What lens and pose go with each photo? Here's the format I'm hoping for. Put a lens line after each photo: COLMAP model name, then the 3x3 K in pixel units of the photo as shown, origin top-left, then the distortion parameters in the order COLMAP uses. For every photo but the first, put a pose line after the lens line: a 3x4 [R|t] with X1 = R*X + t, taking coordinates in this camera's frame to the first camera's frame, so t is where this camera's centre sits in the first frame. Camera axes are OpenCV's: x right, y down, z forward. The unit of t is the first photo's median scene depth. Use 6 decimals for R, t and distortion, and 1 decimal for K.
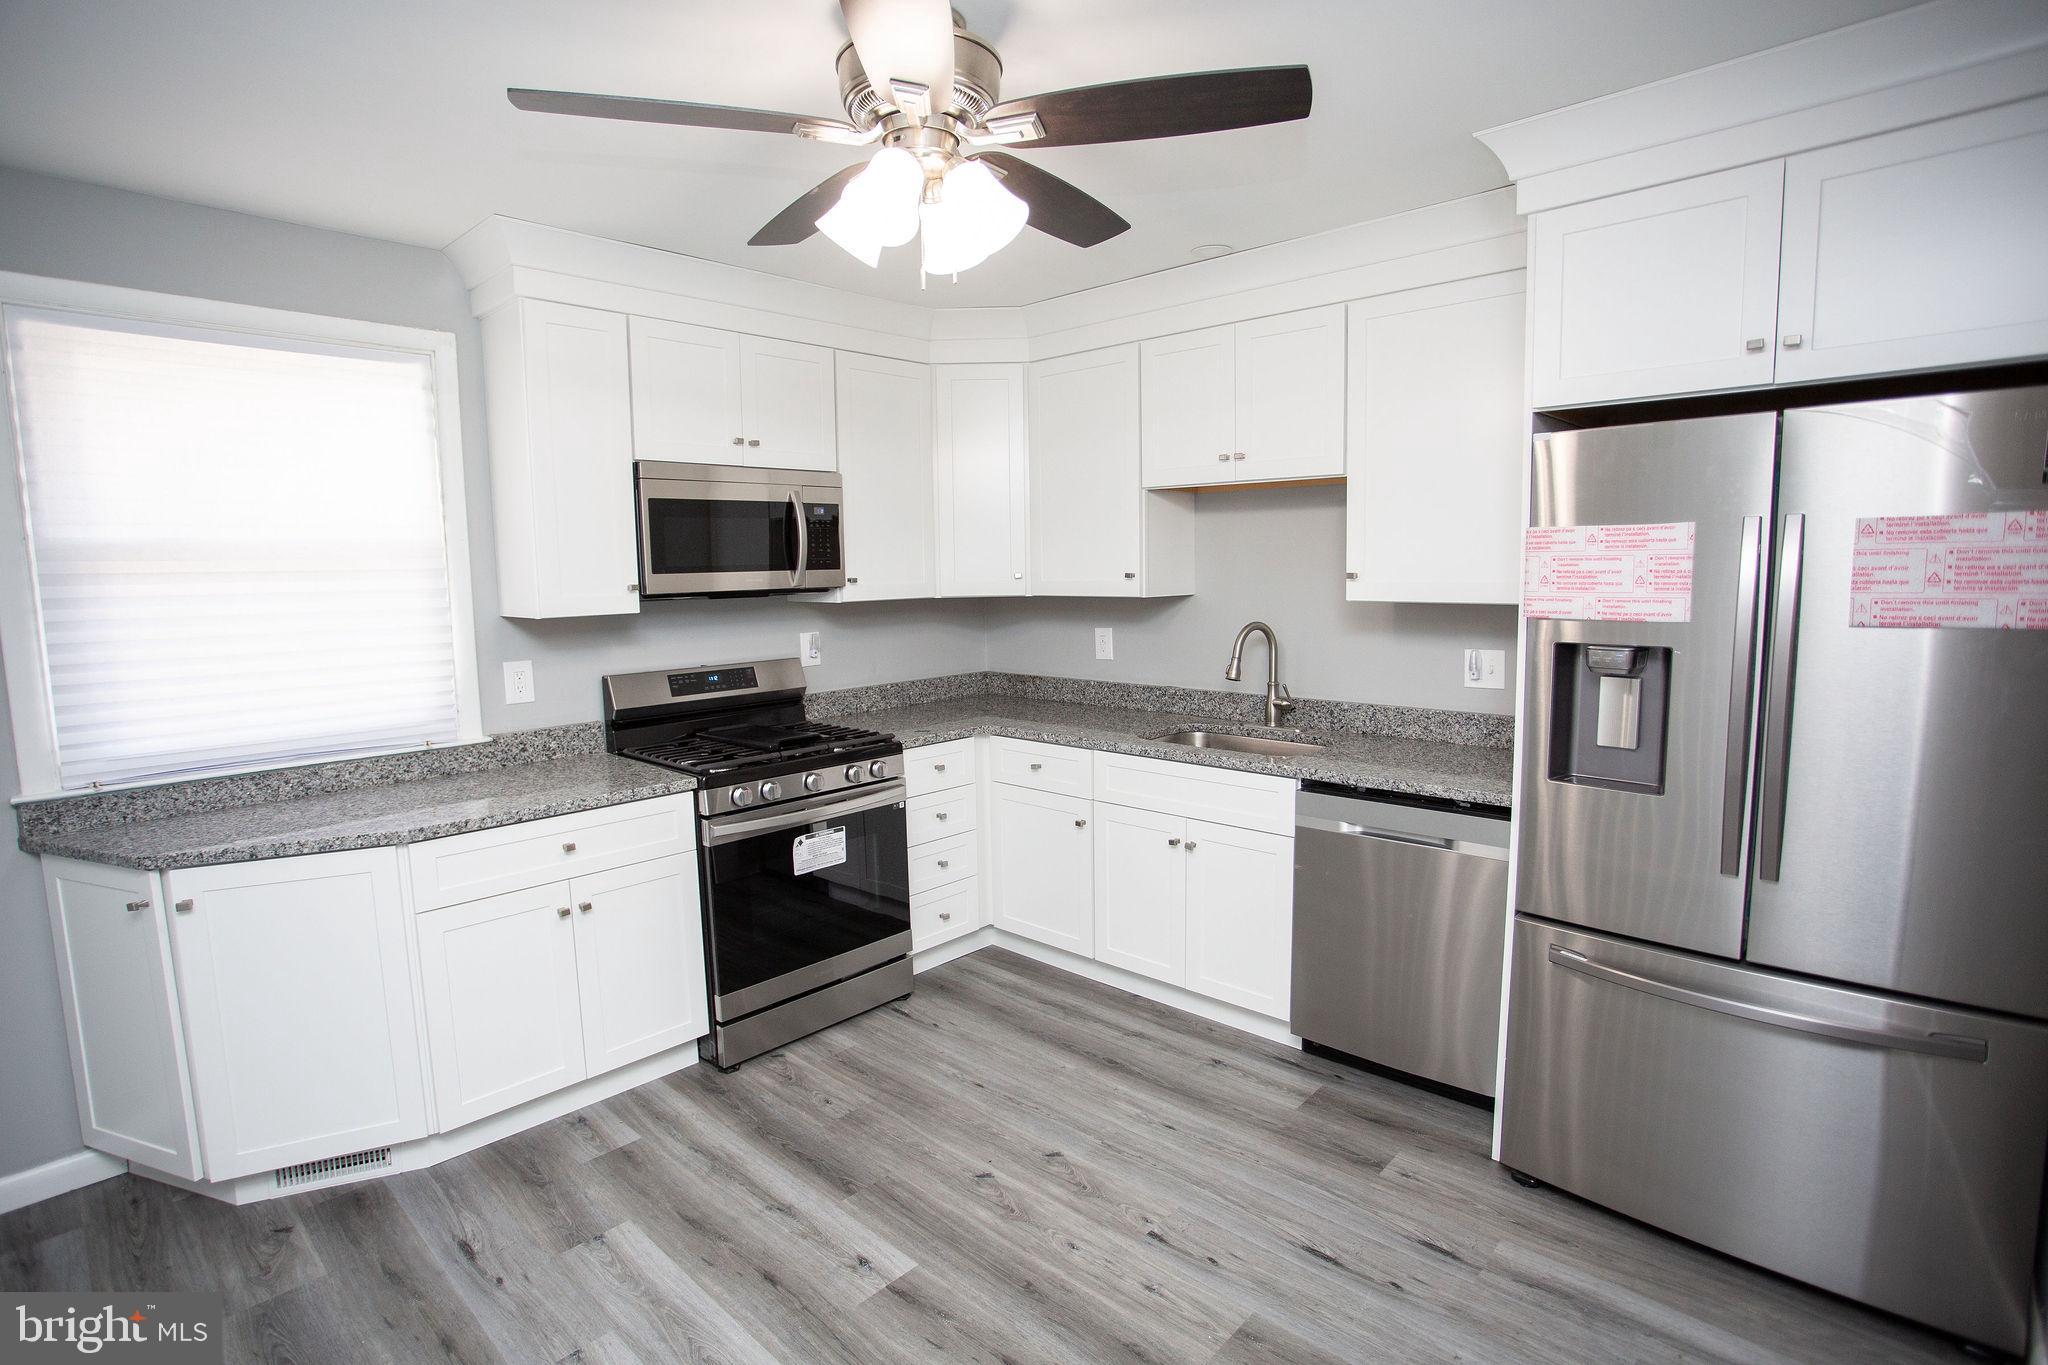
lens RADIAL K [[1002.6, 0, 1024.0], [0, 1002.6, 682.5], [0, 0, 1]] dist [-0.075075, 0.036885]
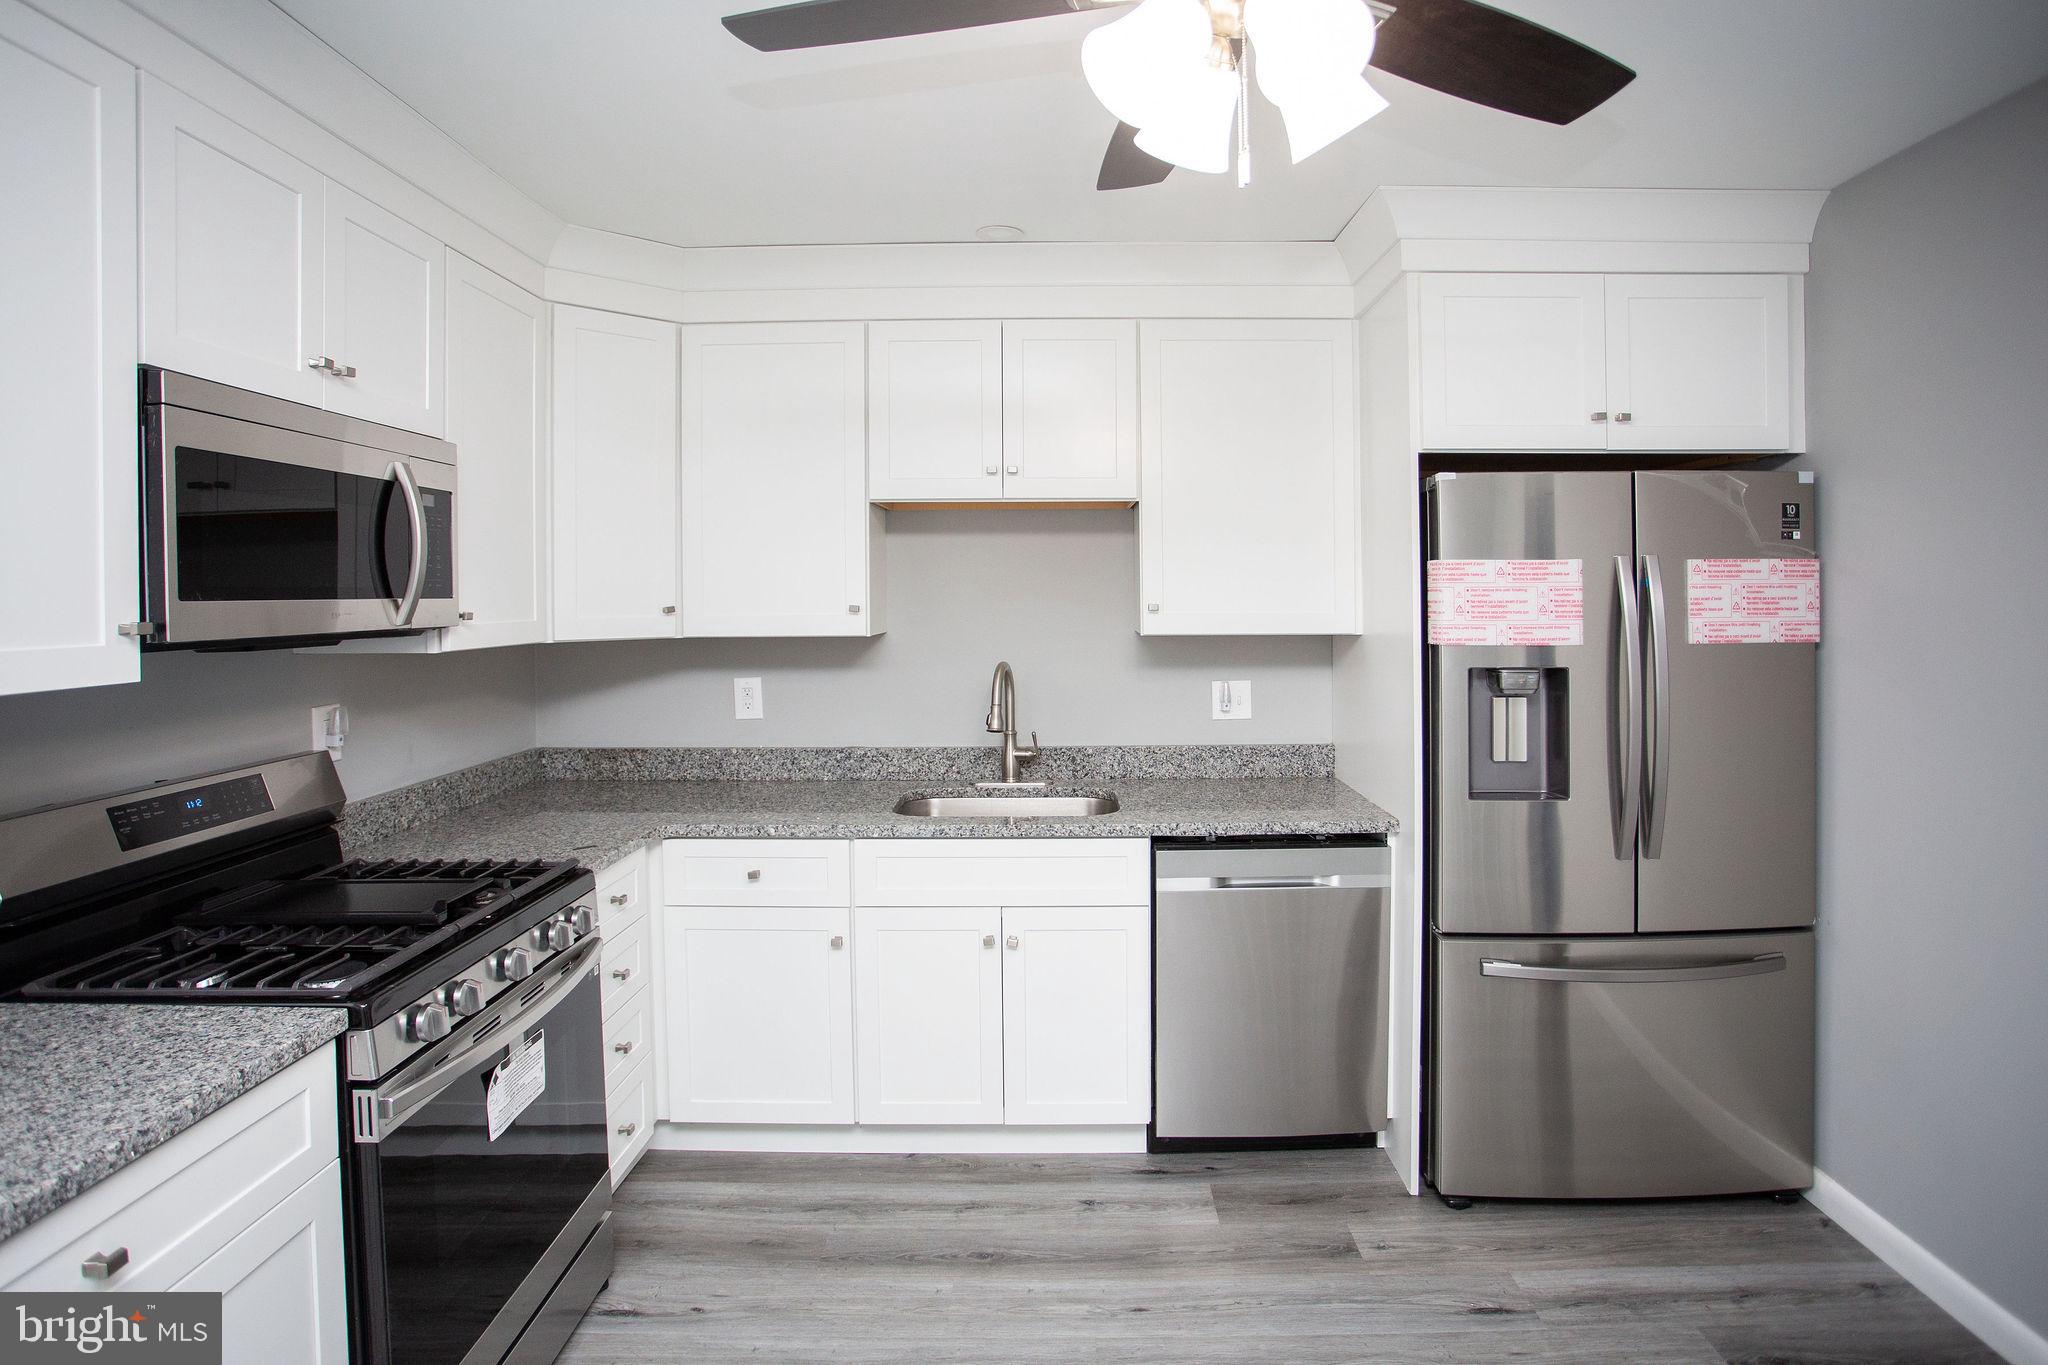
lens RADIAL K [[1036.7, 0, 831.4], [0, 1036.7, 609.3], [0, 0, 1]] dist [-0.056489, 0.011962]
pose [[0.746869, 0.003353, 0.664963, -0.501618], [0.071797, 0.993735, -0.085651, -0.042588], [-0.661084, 0.111713, 0.741949, 0.454198]]
